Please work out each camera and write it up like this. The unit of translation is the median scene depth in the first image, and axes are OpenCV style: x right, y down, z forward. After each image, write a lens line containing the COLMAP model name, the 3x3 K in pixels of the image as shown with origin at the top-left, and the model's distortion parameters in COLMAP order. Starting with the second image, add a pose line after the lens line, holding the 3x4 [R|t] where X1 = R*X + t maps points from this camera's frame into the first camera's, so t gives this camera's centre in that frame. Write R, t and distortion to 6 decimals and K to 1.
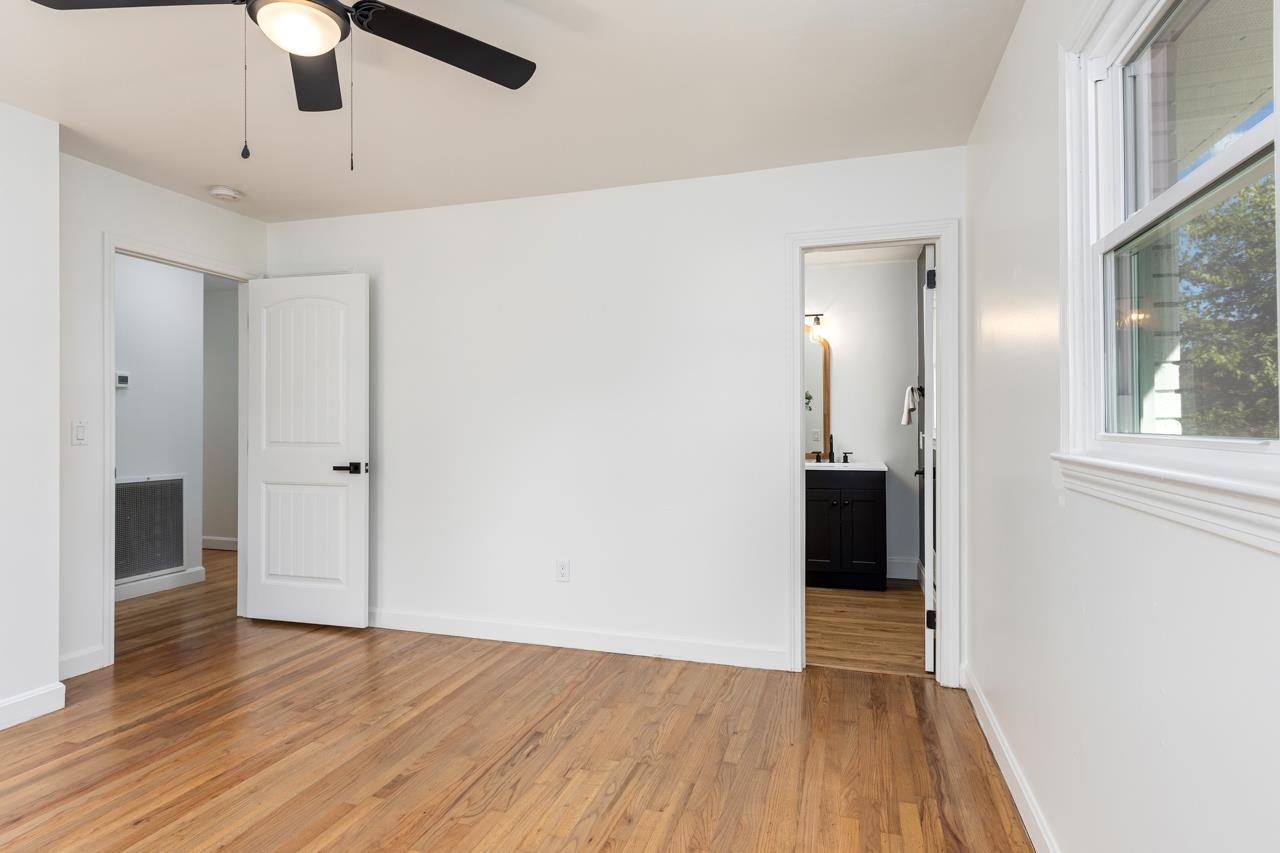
lens RADIAL K [[680.8, 0, 637.8], [0, 680.8, 424.2], [0, 0, 1]] dist [0.001634, 0.000189]
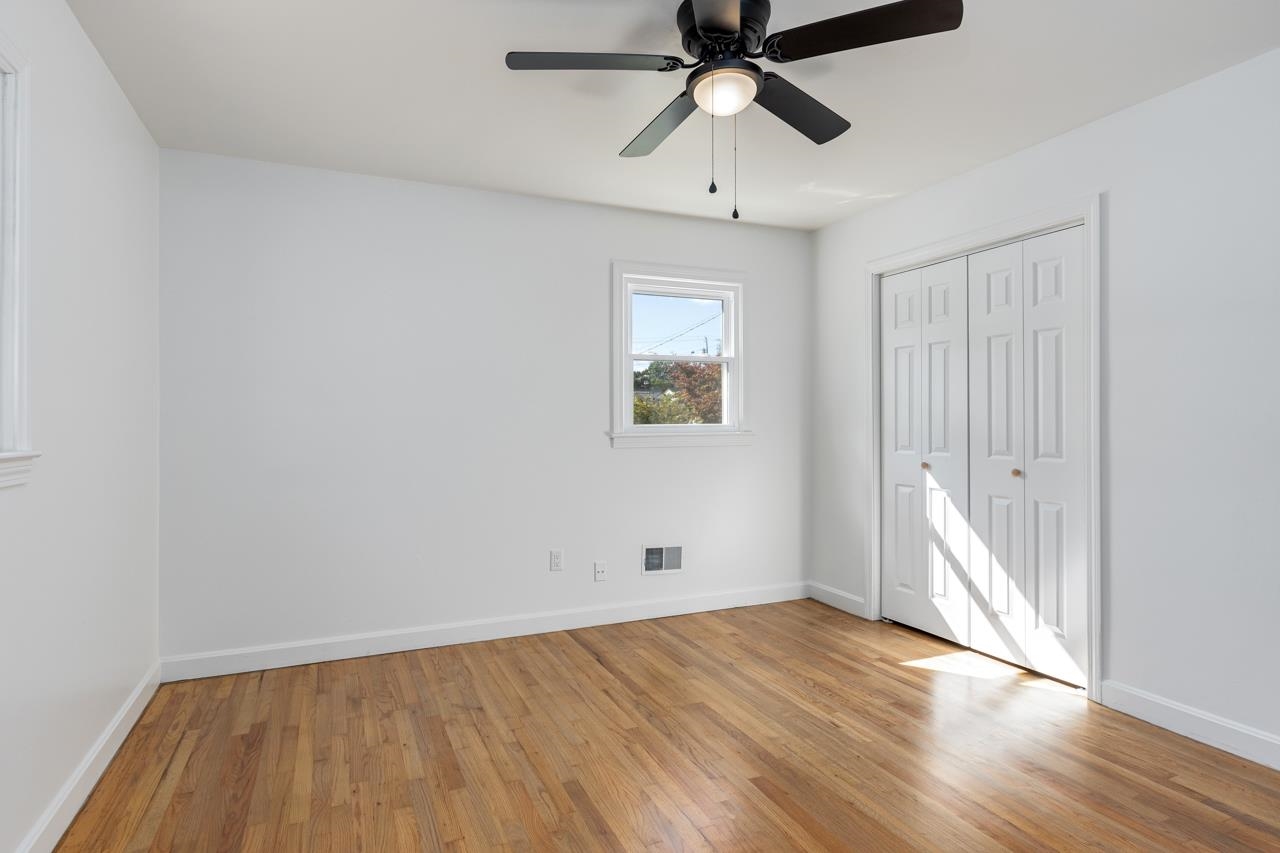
lens RADIAL K [[695.0, 0, 640.0], [0, 695.0, 426.5], [0, 0, 1]] dist [0.004191, 0.000078]
pose [[-0.756237, 0.005813, -0.654272, 0.263675], [0.000805, 0.999968, 0.007953, 0.001180], [0.654297, 0.005488, -0.756218, 1.118291]]
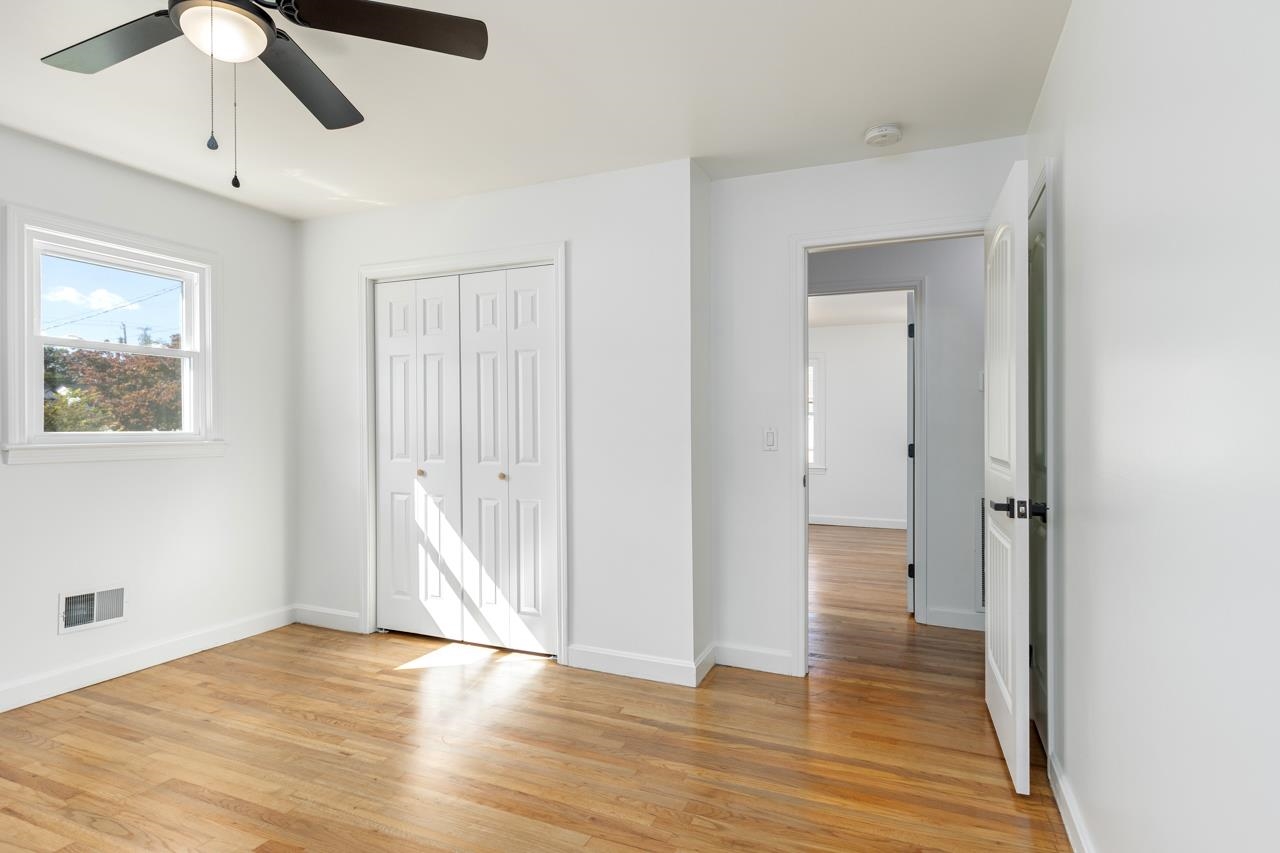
lens RADIAL K [[683.8, 0, 639.8], [0, 683.8, 431.6], [0, 0, 1]] dist [0.001197, 0.000614]
pose [[-0.106265, 0.001672, -0.994336, 0.271527], [-0.005821, 0.999980, 0.002304, 0.000388], [0.994321, 0.006033, -0.106254, 1.043750]]
